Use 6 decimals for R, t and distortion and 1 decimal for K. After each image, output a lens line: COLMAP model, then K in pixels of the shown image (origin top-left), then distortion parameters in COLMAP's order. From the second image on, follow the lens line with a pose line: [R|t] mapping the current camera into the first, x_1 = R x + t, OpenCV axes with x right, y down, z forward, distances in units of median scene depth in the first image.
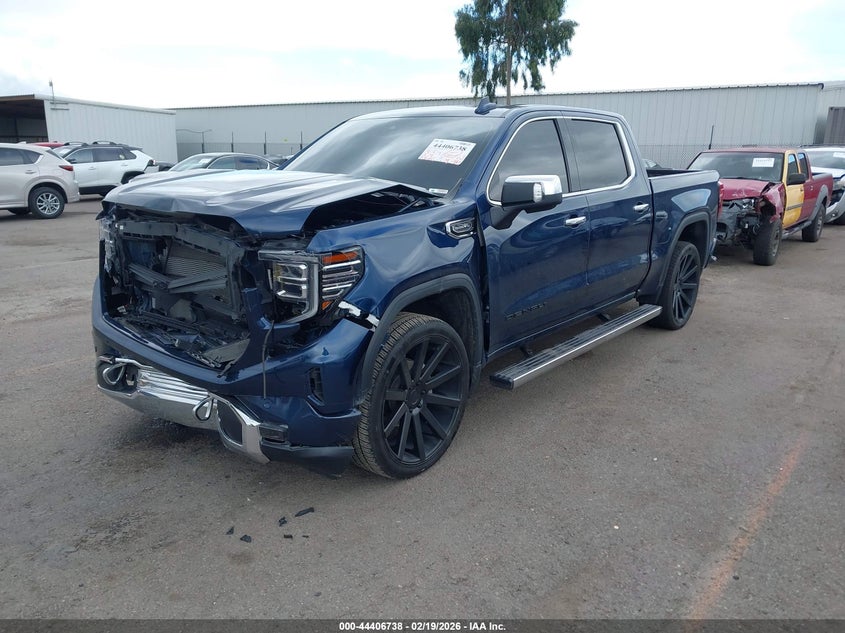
lens RADIAL K [[655.2, 0, 422.5], [0, 655.2, 316.5], [0, 0, 1]] dist [0.042302, 0.002991]
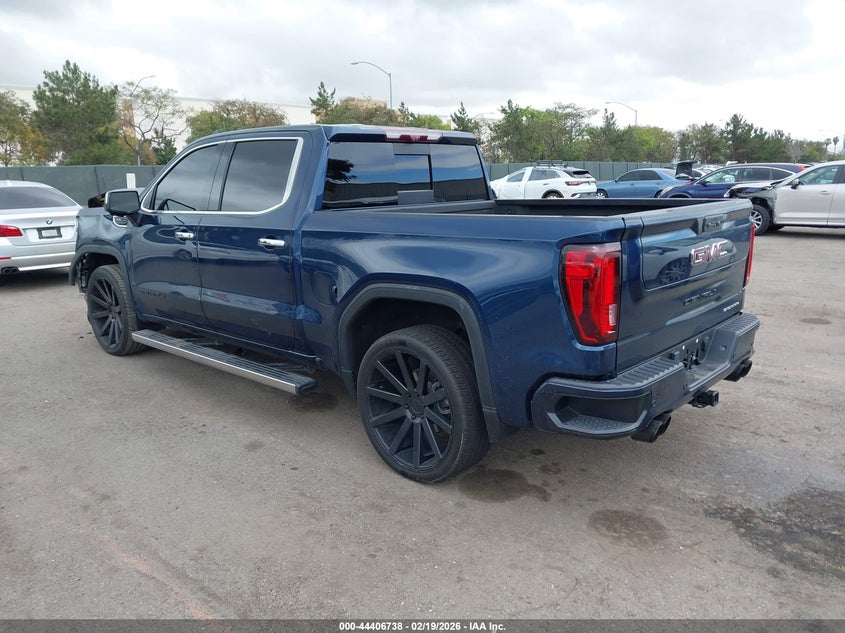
lens RADIAL K [[655.2, 0, 422.5], [0, 655.2, 316.5], [0, 0, 1]] dist [0.042302, 0.002991]
pose [[-0.062764, 0.206075, -0.976521, 1.273157], [-0.227479, 0.949742, 0.215044, -0.335229], [0.971758, 0.235635, -0.012732, 1.368794]]
